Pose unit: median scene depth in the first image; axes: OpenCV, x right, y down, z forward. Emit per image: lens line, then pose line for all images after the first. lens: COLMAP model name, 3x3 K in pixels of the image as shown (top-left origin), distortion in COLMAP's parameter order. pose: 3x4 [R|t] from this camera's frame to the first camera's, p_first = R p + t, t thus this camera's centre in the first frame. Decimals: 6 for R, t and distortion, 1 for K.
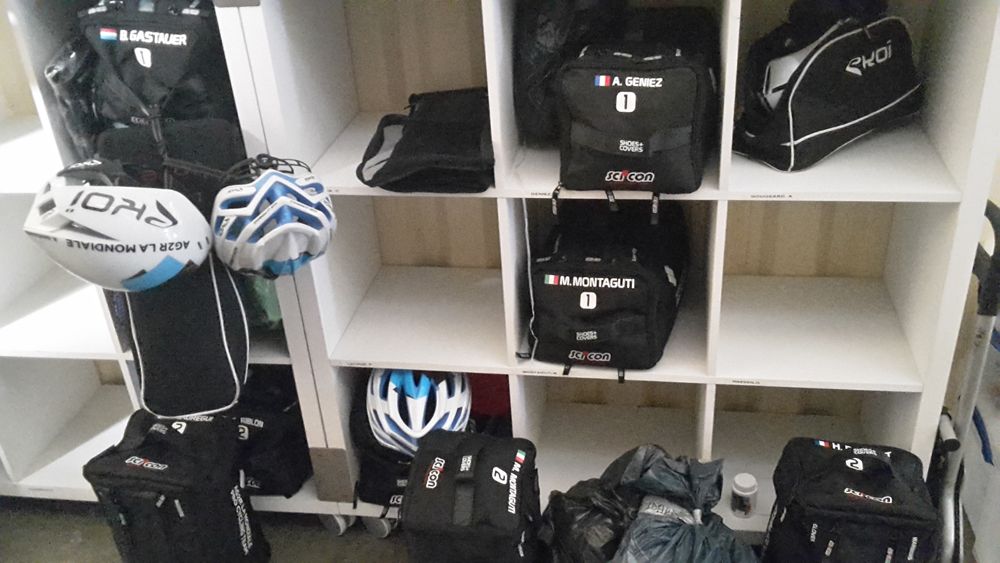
lens RADIAL K [[940.9, 0, 500.0], [0, 940.9, 281.5], [0, 0, 1]] dist [0.048003, -0.012590]
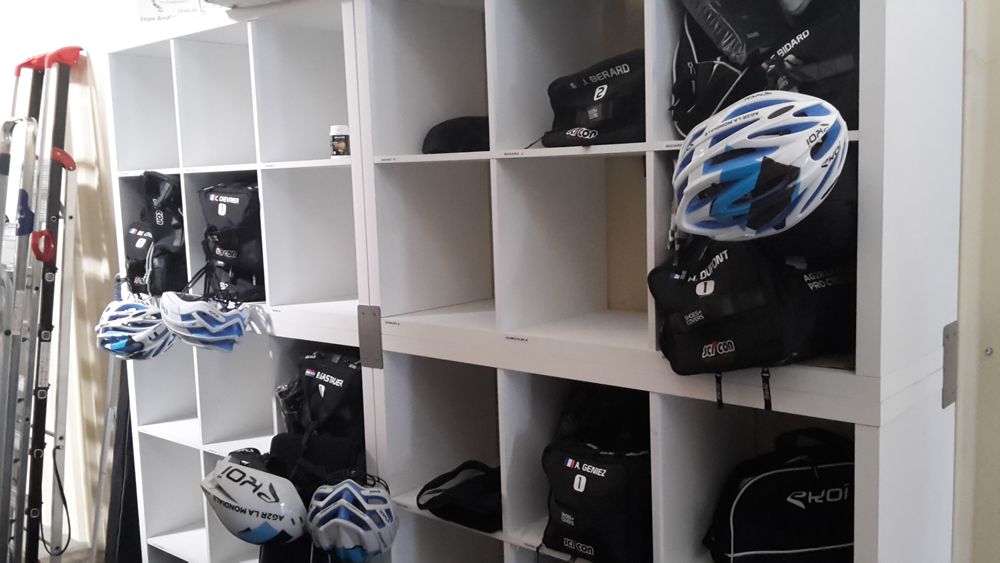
lens RADIAL K [[940.9, 0, 500.0], [0, 940.9, 281.5], [0, 0, 1]] dist [0.048003, -0.012590]
pose [[0.843952, 0.093422, -0.528221, 0.668100], [-0.279237, 0.917290, -0.283912, -0.052723], [0.458008, 0.387107, 0.800235, -0.135889]]
